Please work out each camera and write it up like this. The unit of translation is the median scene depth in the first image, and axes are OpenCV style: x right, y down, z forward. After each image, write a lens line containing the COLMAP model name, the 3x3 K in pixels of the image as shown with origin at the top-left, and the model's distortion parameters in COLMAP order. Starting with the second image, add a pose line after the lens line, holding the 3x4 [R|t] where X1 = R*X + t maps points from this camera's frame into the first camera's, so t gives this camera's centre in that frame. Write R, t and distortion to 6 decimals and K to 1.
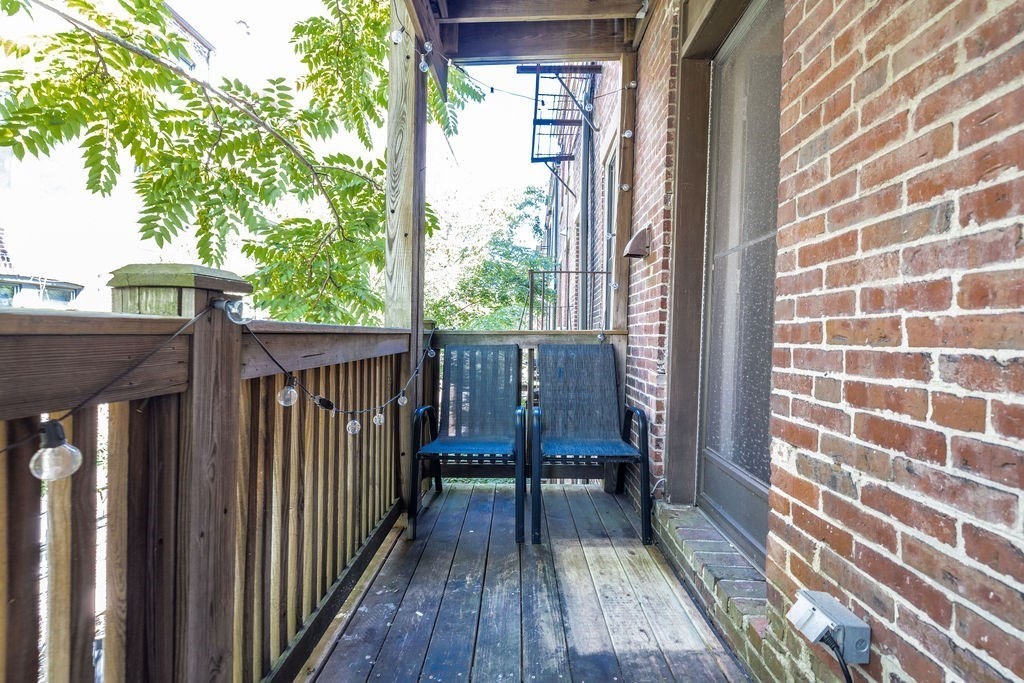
lens RADIAL K [[441.0, 0, 508.7], [0, 441.0, 329.7], [0, 0, 1]] dist [0.002632, 0.000291]
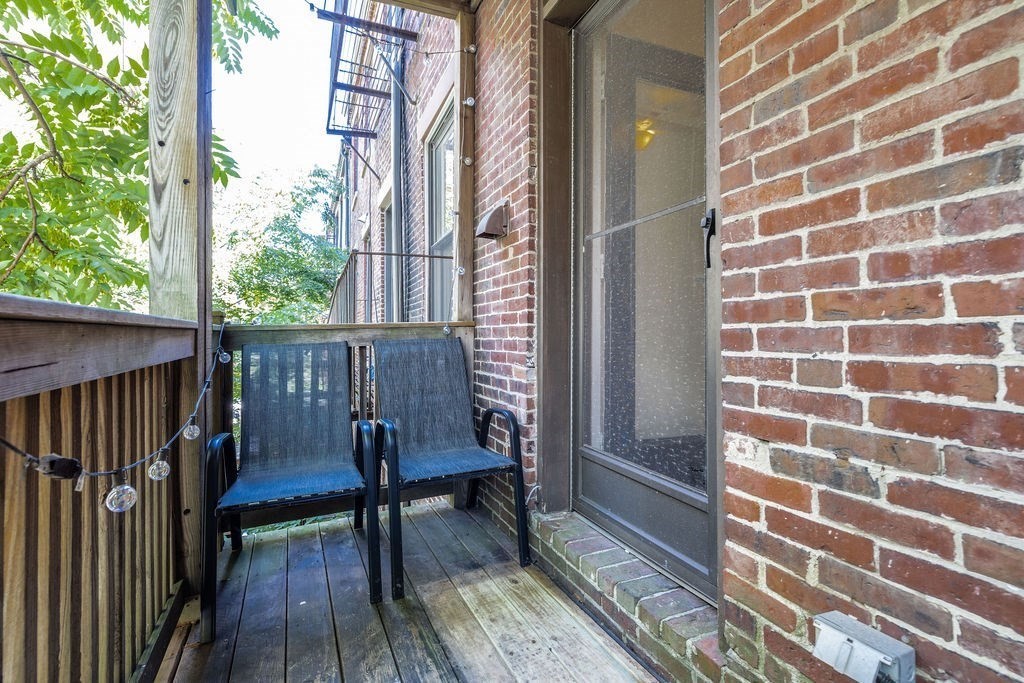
lens RADIAL K [[473.1, 0, 508.5], [0, 473.1, 321.0], [0, 0, 1]] dist [0.003830, 0.000018]
pose [[0.913671, -0.016241, 0.406130, -0.116442], [0.020146, 0.999783, -0.005342, 0.014208], [-0.405955, 0.013063, 0.913800, 0.214878]]
